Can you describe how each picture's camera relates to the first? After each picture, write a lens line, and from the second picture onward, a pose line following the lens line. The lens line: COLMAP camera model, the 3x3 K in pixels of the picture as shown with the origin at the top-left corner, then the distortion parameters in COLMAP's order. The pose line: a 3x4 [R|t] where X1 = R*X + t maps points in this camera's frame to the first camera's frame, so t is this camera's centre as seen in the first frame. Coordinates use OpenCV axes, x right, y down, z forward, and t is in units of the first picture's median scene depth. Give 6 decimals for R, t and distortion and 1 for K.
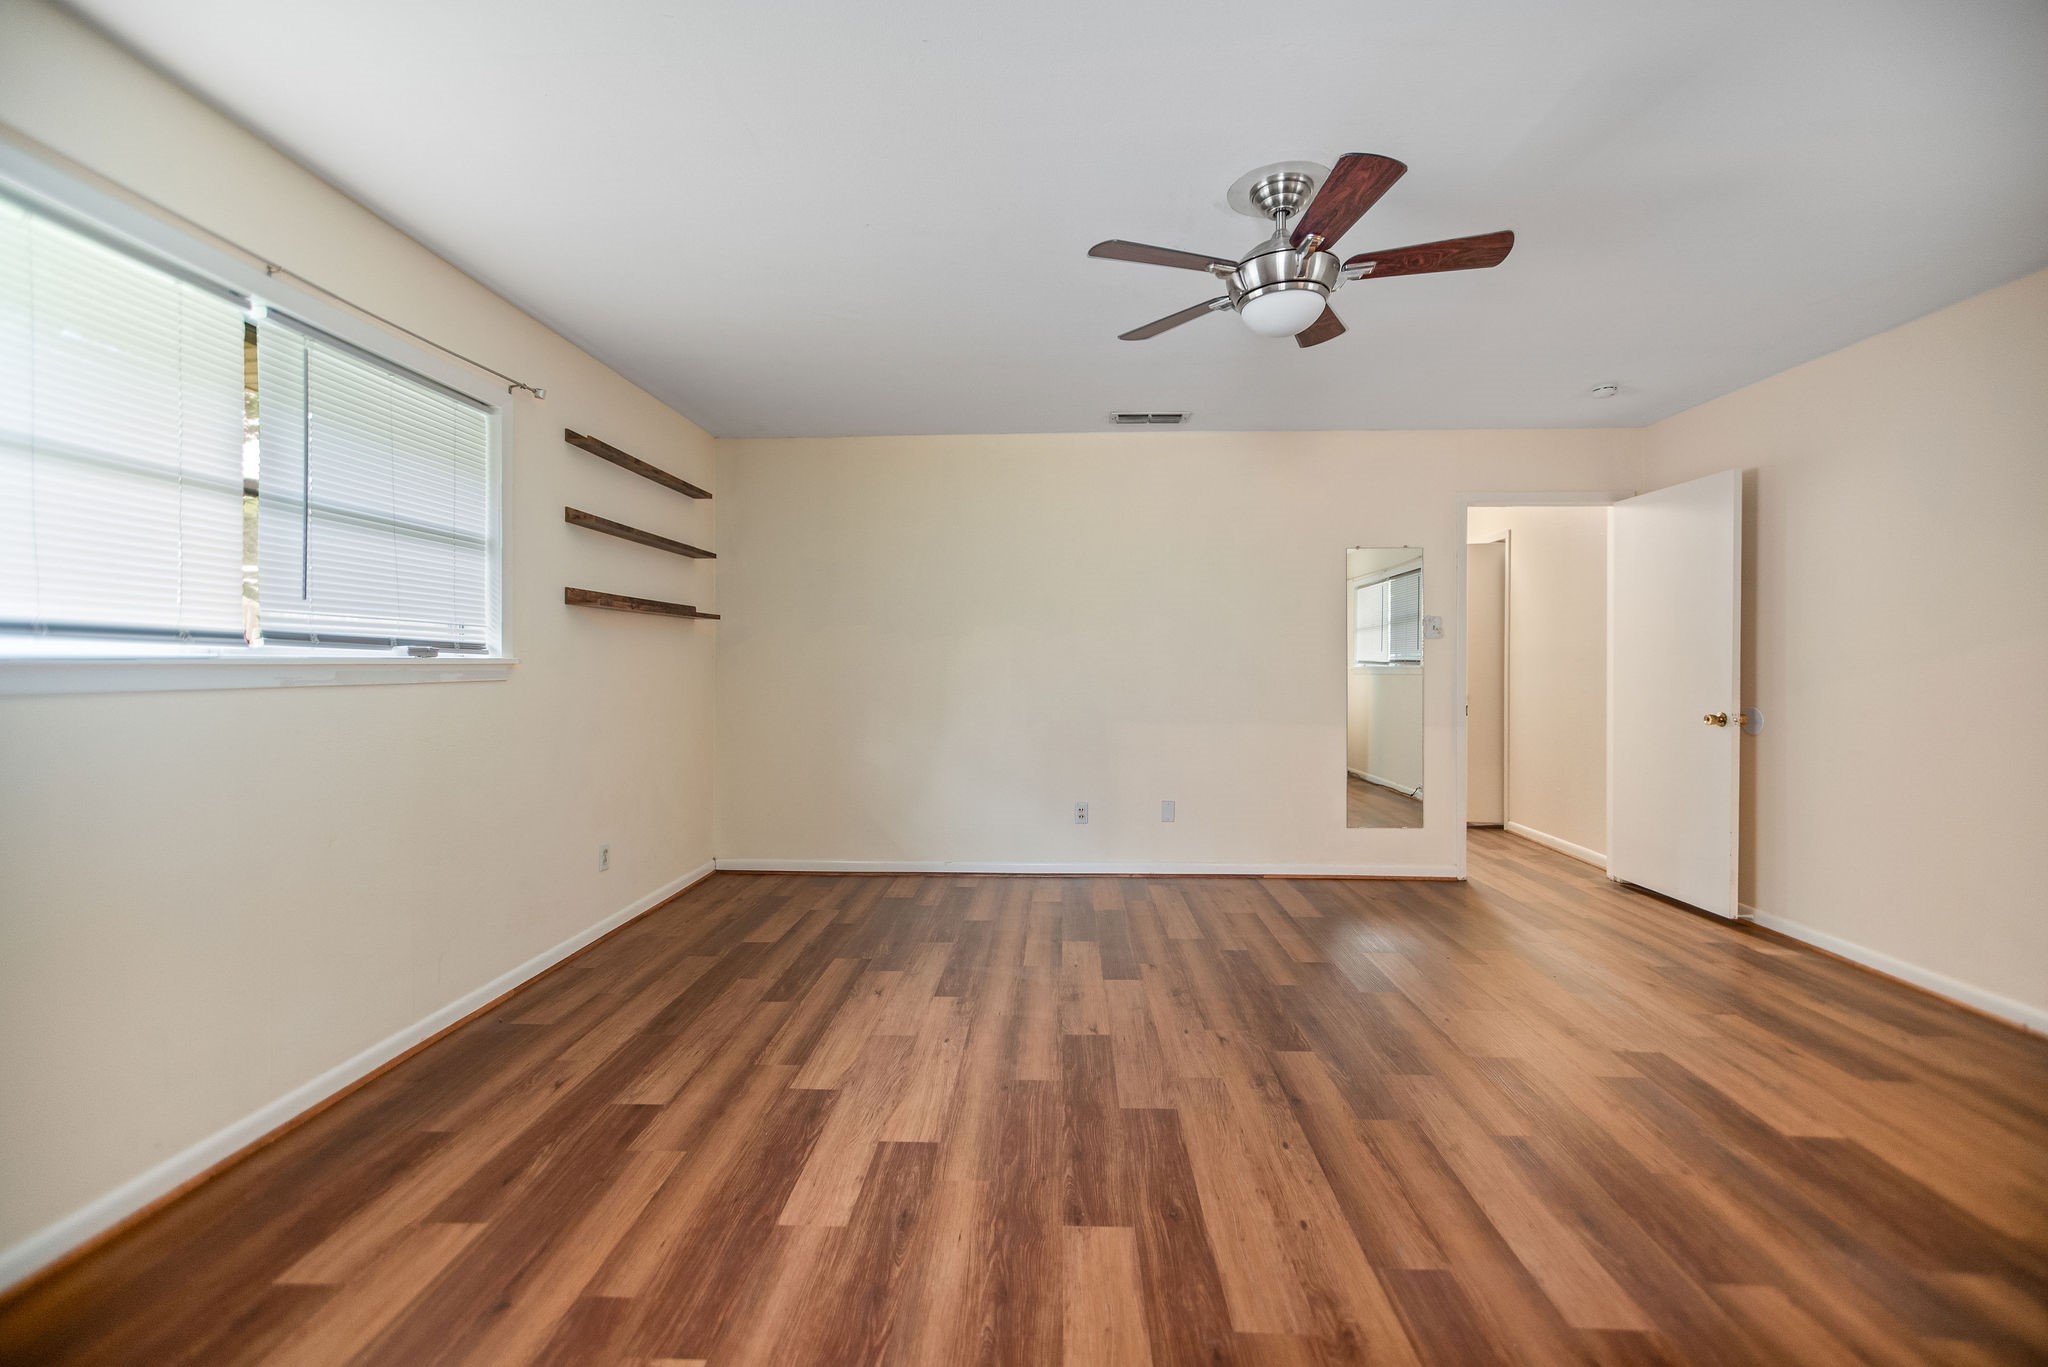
lens RADIAL K [[871.9, 0, 1007.3], [0, 871.9, 682.8], [0, 0, 1]] dist [-0.000080, 0.001259]
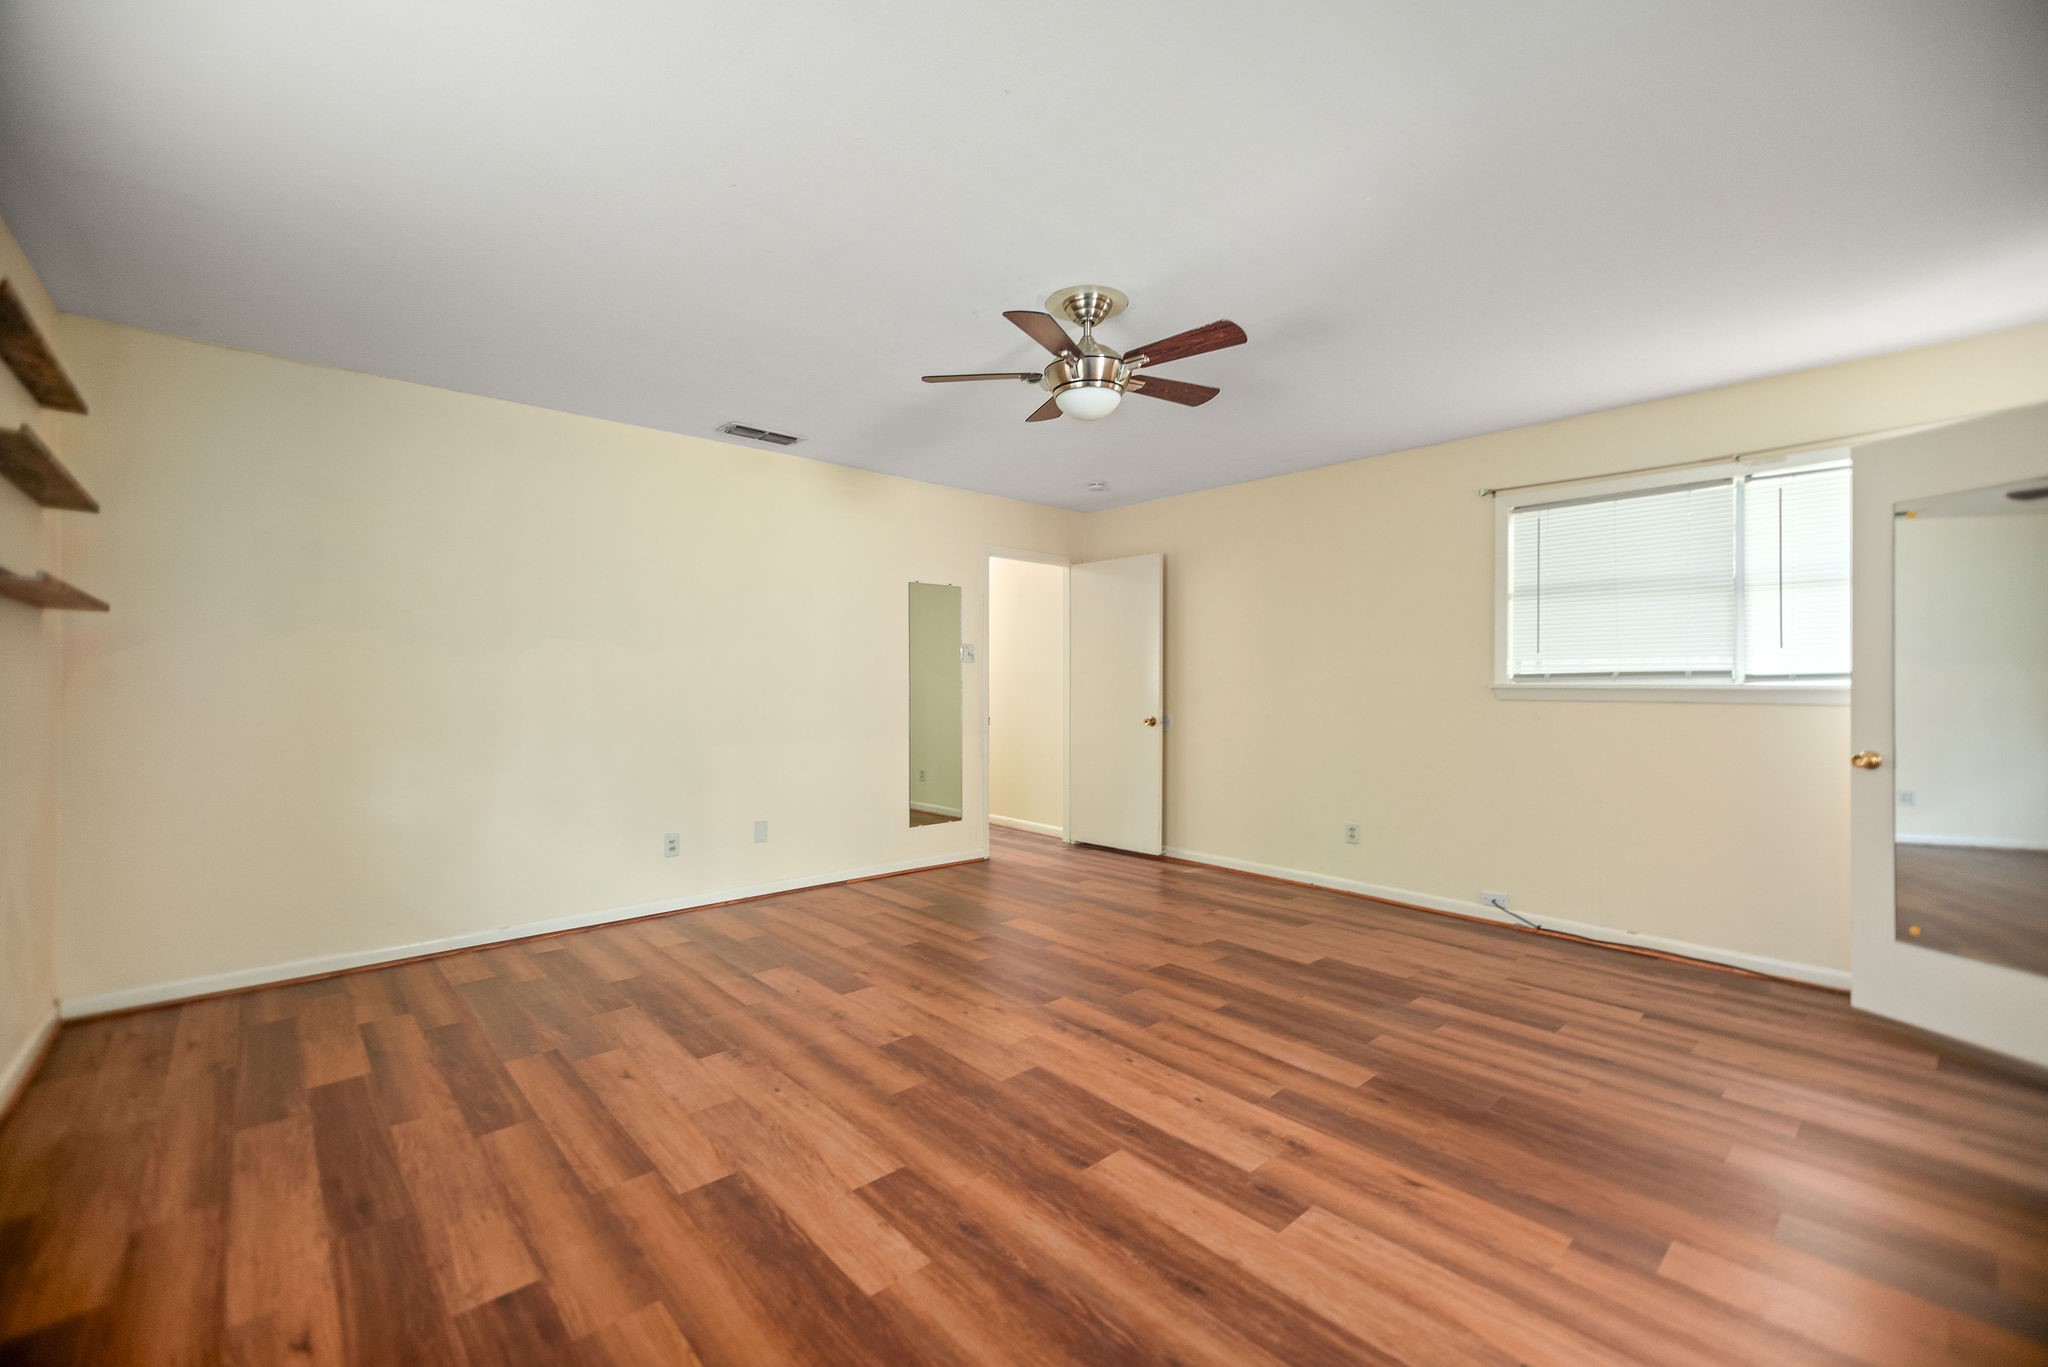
lens RADIAL K [[871.9, 0, 1024.0], [0, 871.9, 686.4], [0, 0, 1]] dist [-0.000080, 0.001259]
pose [[0.703493, 0.000061, 0.710702, -0.598259], [0.014906, 0.999779, -0.014840, 0.002698], [-0.710546, 0.021033, 0.703337, 0.177162]]
